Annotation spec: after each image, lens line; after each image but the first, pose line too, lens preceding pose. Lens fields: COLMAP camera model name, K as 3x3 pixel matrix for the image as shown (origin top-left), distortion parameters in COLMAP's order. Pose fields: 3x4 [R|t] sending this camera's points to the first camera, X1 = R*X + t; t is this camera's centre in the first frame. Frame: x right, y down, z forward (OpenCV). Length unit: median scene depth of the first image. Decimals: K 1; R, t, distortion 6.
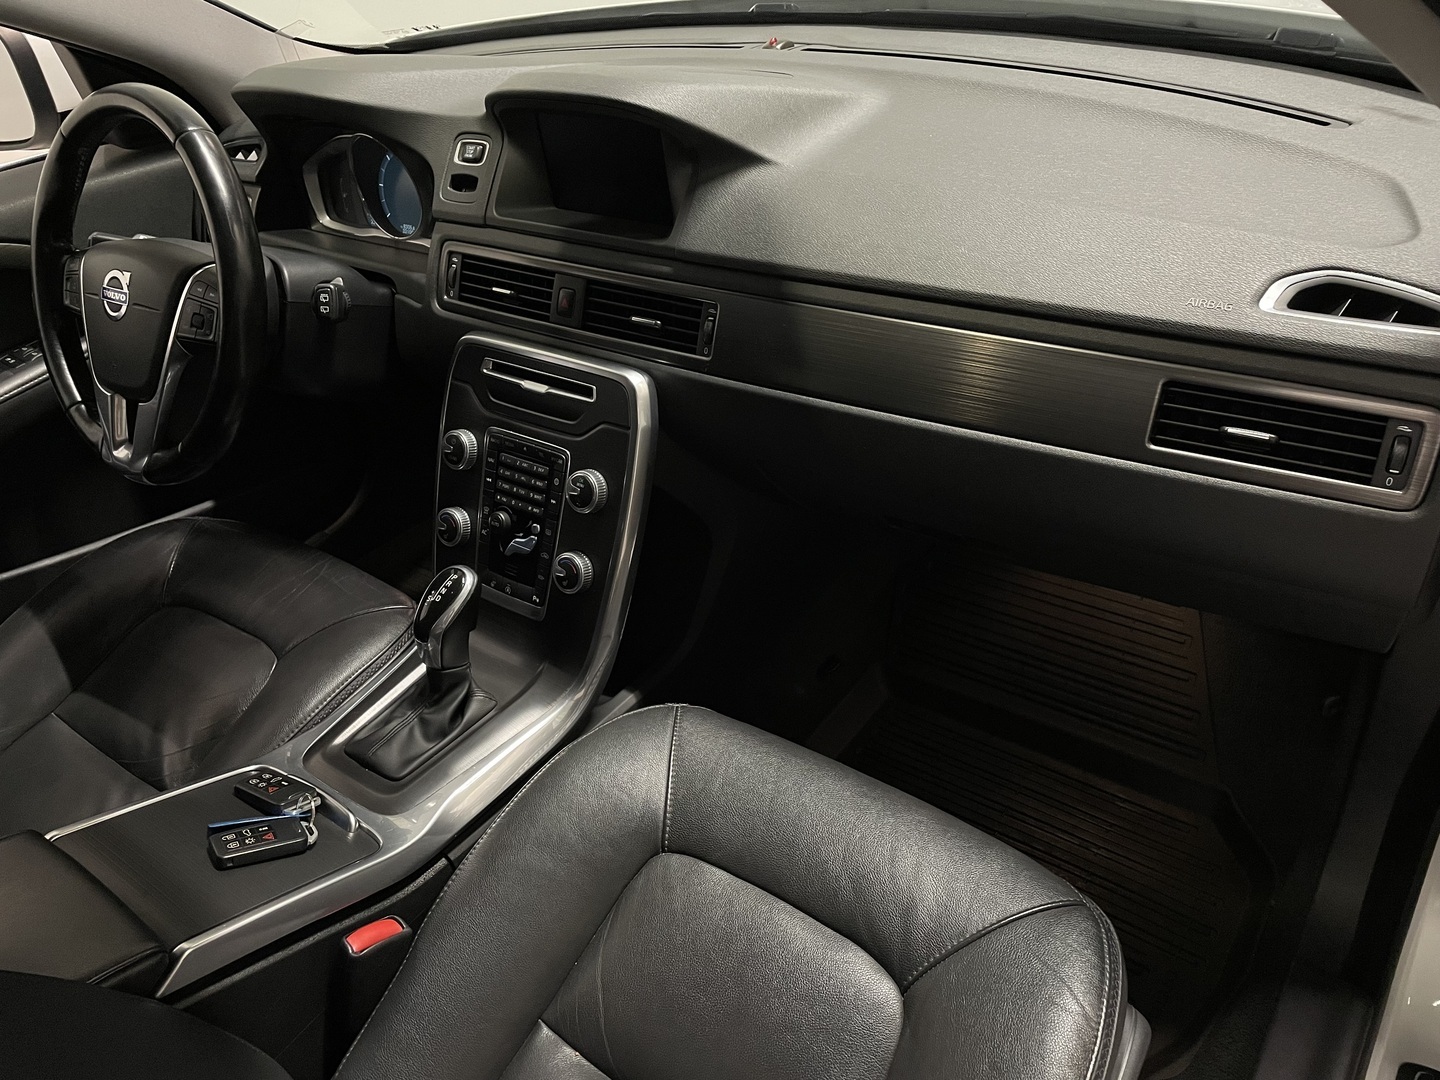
lens RADIAL K [[1088.4, 0, 724.6], [0, 1088.4, 527.7], [0, 0, 1]] dist [0.088183, -0.121766]
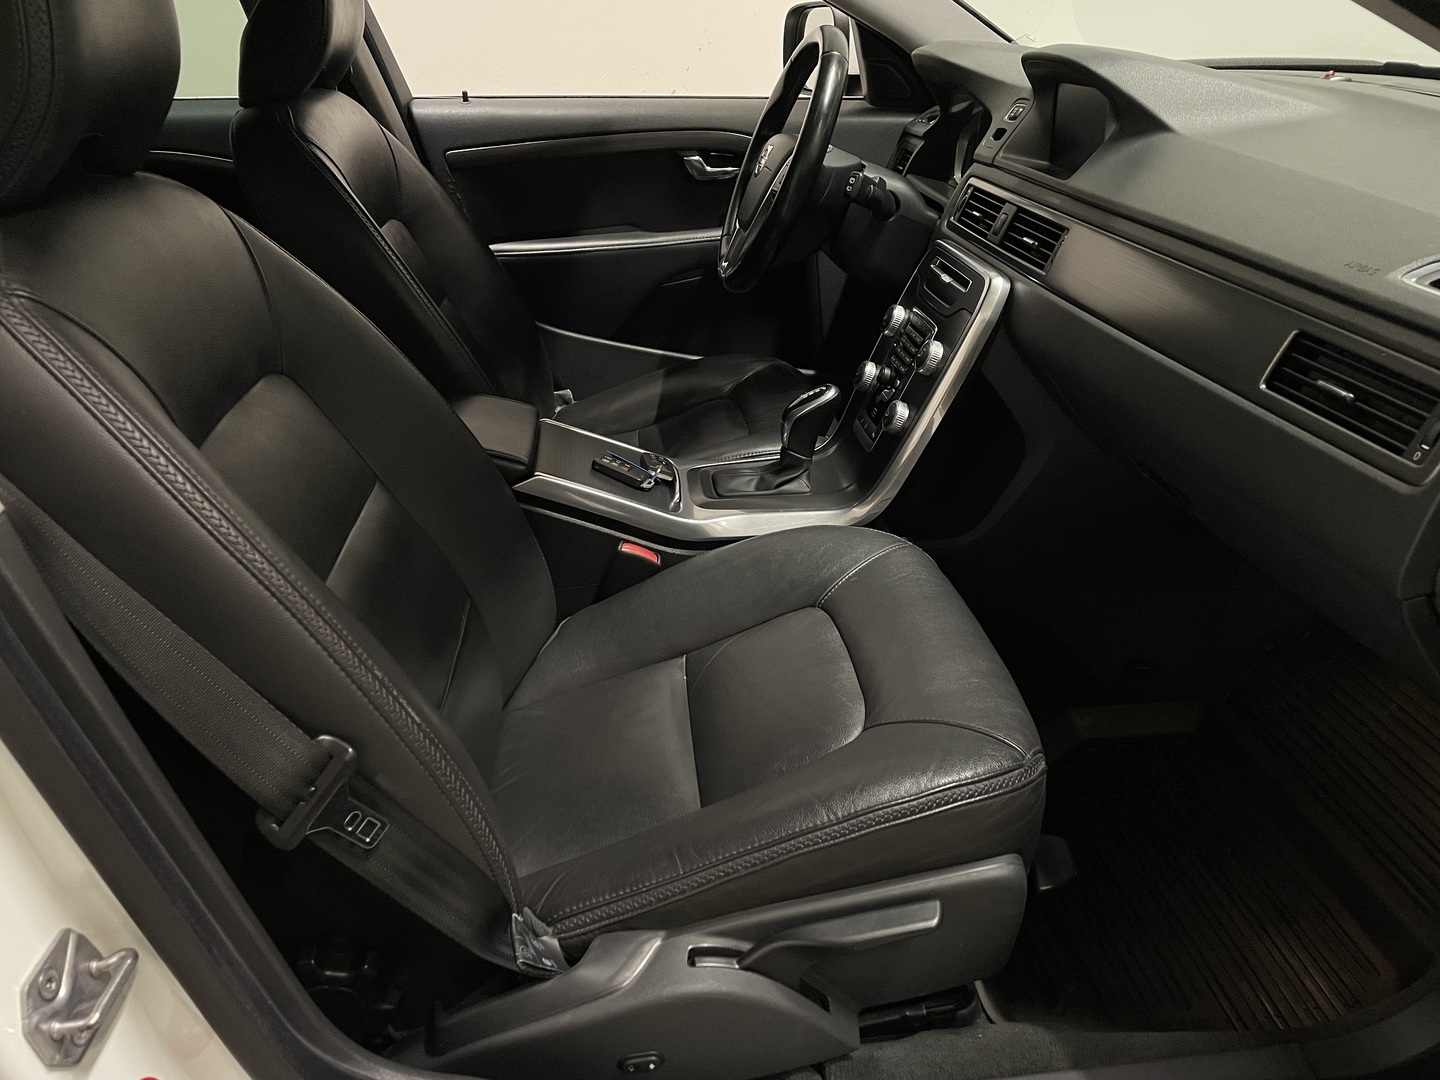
lens RADIAL K [[1097.7, 0, 717.0], [0, 1097.7, 531.6], [0, 0, 1]] dist [0.074415, -0.108678]
pose [[0.666943, 0.394958, -0.631818, 0.560299], [-0.452679, 0.888304, 0.077445, 0.148645], [0.591835, 0.234359, 0.771238, -0.075547]]
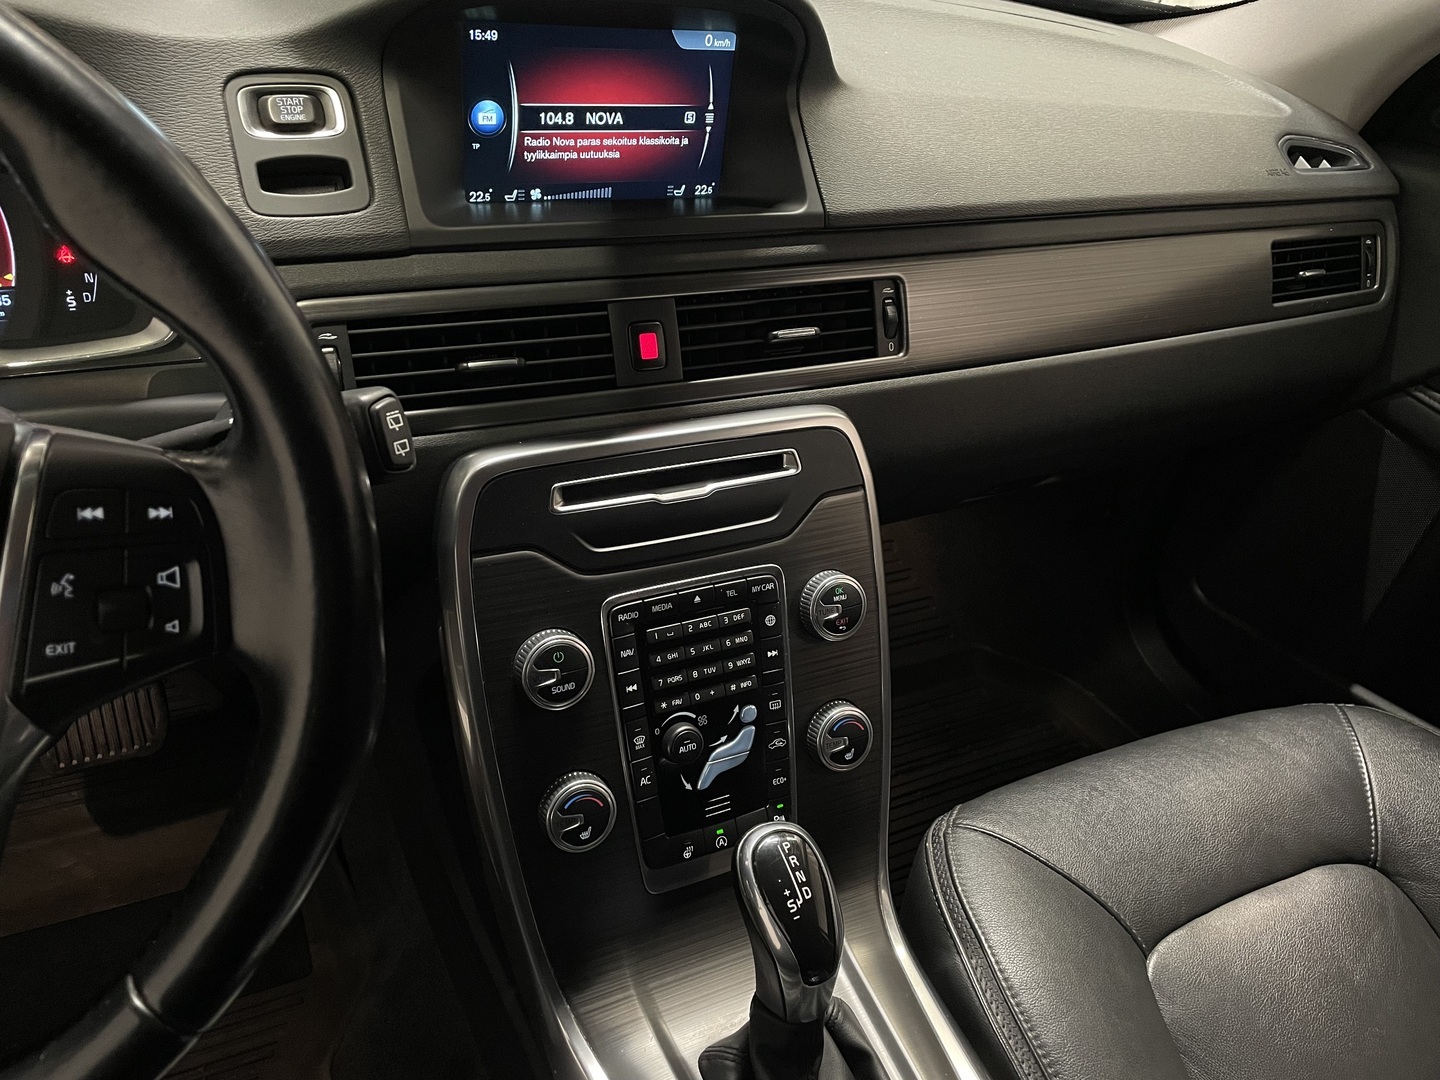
lens RADIAL K [[1088.4, 0, 724.6], [0, 1088.4, 527.7], [0, 0, 1]] dist [0.088183, -0.121766]
pose [[0.441081, -0.348942, 0.826854, -0.631866], [0.369056, 0.910338, 0.187302, -0.206724], [-0.818074, 0.222540, 0.530312, 0.663947]]
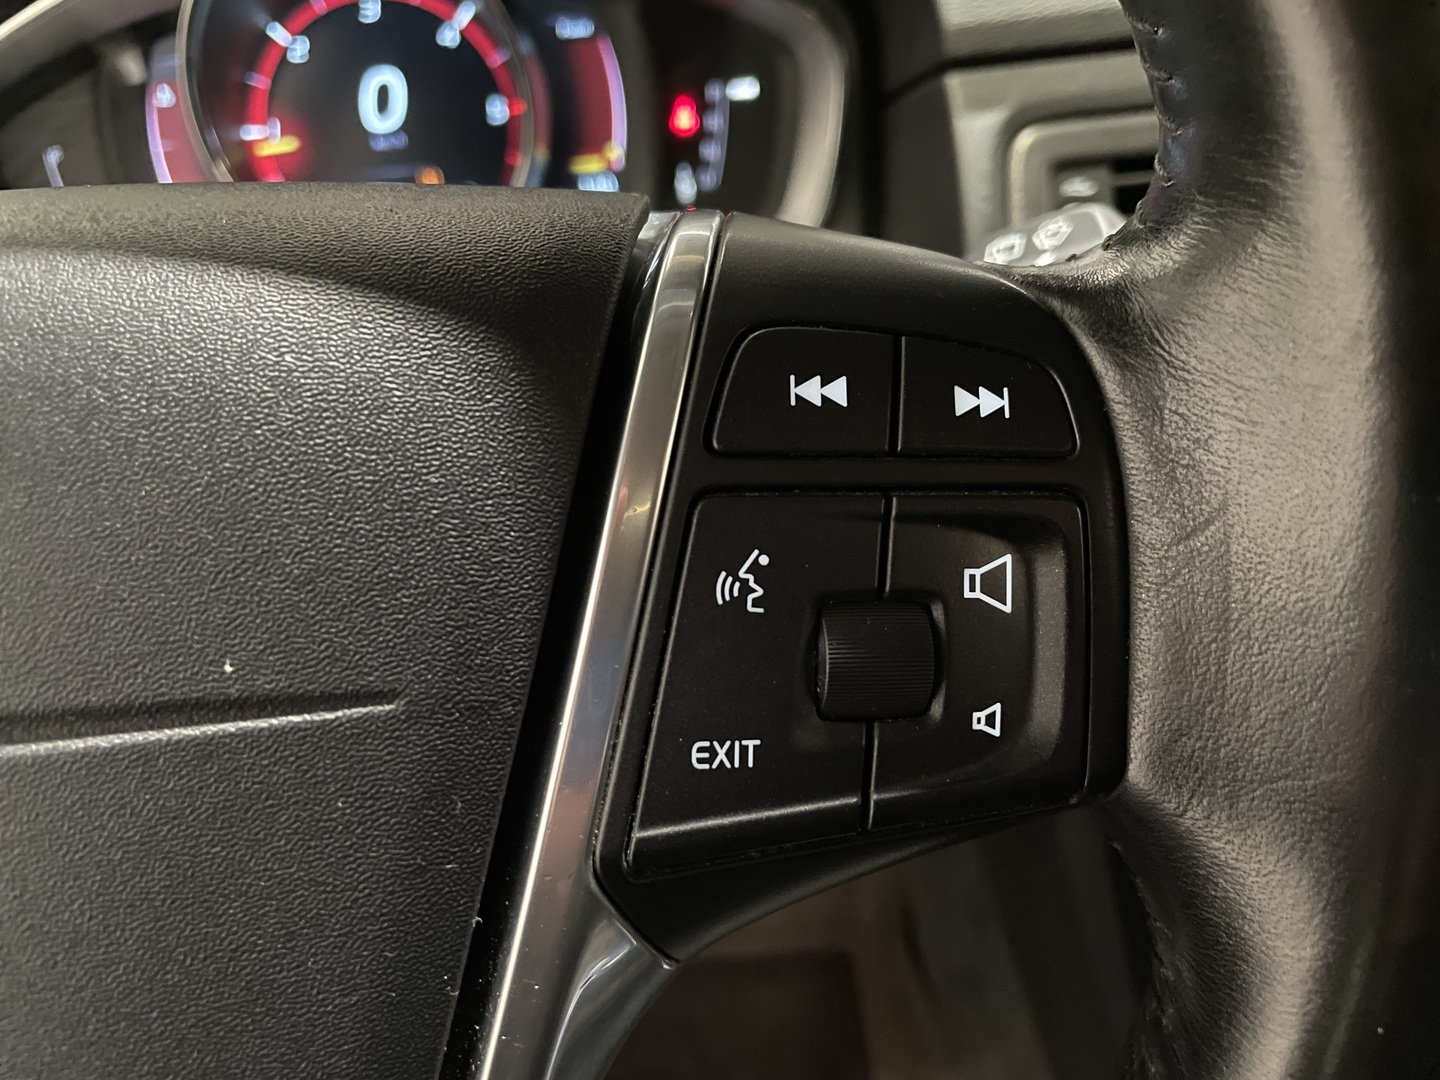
lens RADIAL K [[1133.7, 0, 721.9], [0, 1133.7, 523.9], [0, 0, 1]] dist [0.059335, -0.115279]
pose [[0.776819, -0.289203, 0.559388, -0.531866], [0.350396, 0.936599, -0.002373, -0.208286], [-0.523235, 0.197851, 0.828903, 0.878920]]
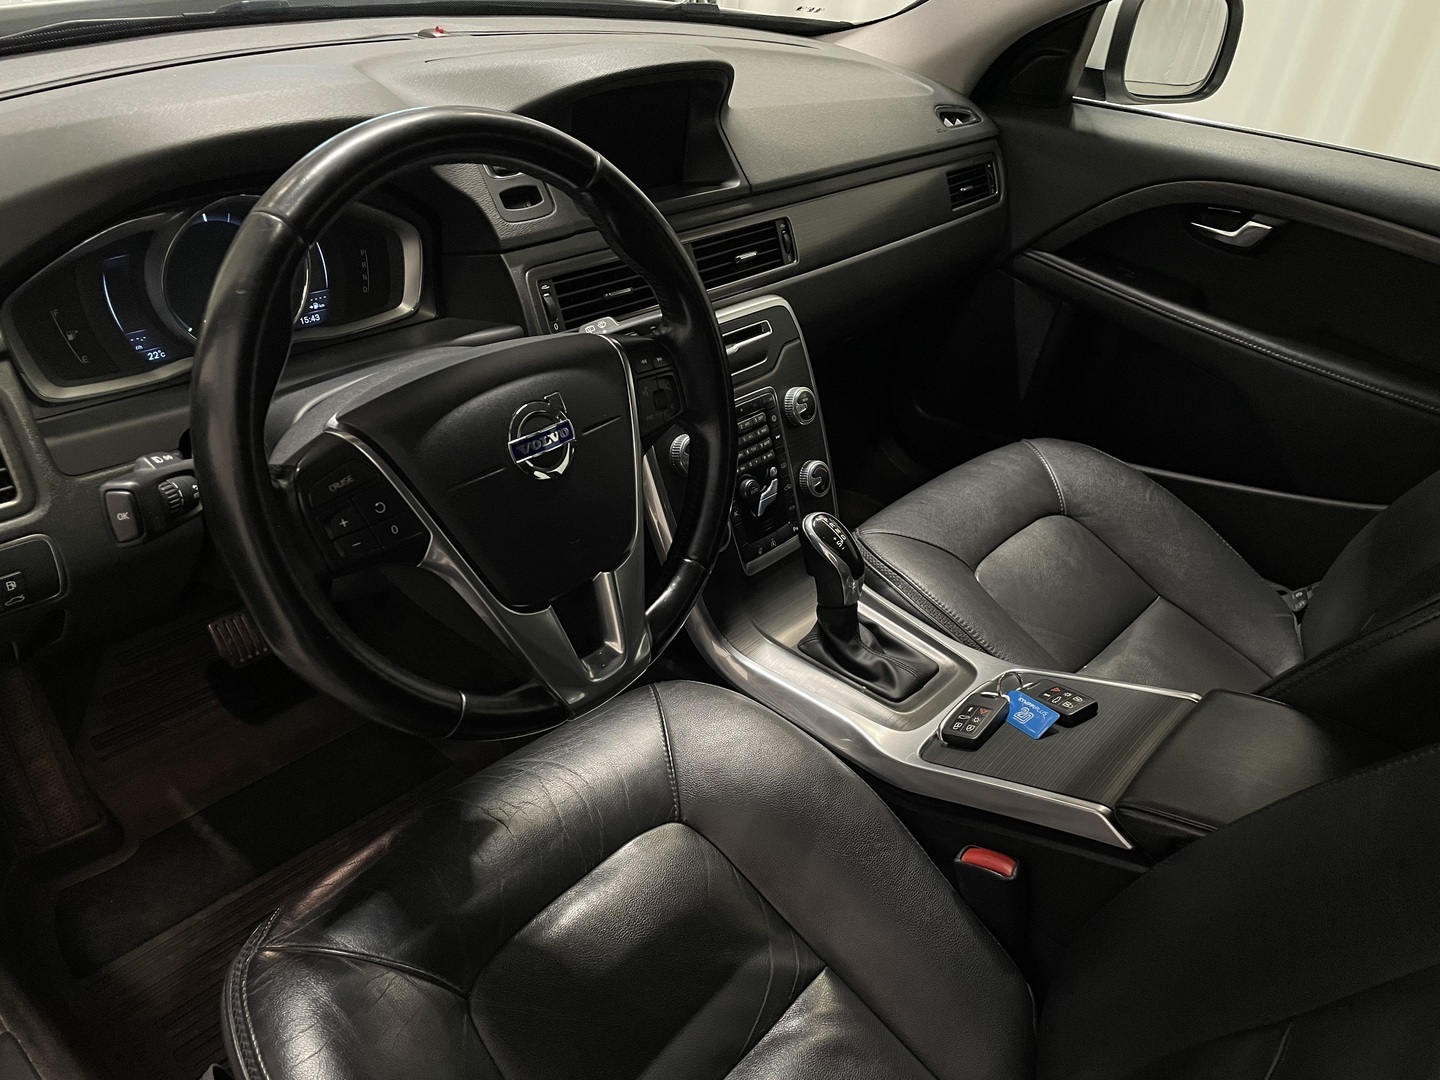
lens RADIAL K [[1074.5, 0, 730.0], [0, 1074.5, 542.6], [0, 0, 1]] dist [0.084164, -0.114516]
pose [[0.072273, -0.444908, 0.892655, -1.137039], [0.466673, 0.806067, 0.363968, -0.343181], [-0.881472, 0.390273, 0.265883, 0.776079]]
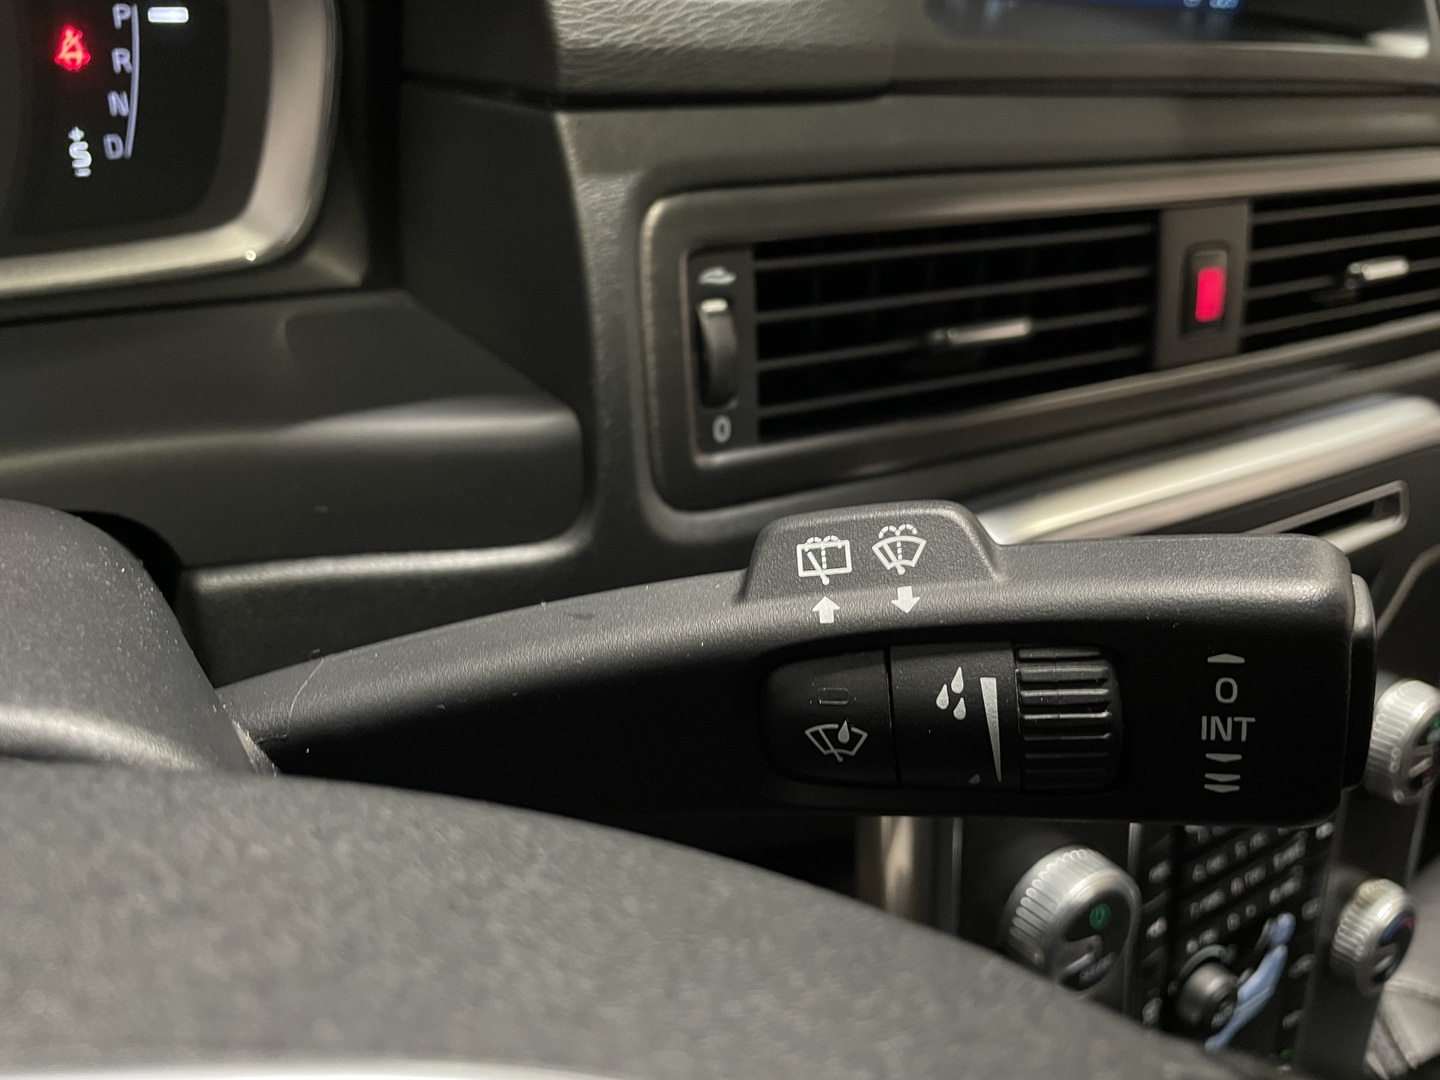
lens RADIAL K [[1133.7, 0, 721.9], [0, 1133.7, 523.9], [0, 0, 1]] dist [0.059335, -0.115279]
pose [[0.359631, -0.441221, 0.822186, -0.478514], [0.314468, 0.886902, 0.338399, -0.293803], [-0.878507, 0.136853, 0.457707, 0.961951]]
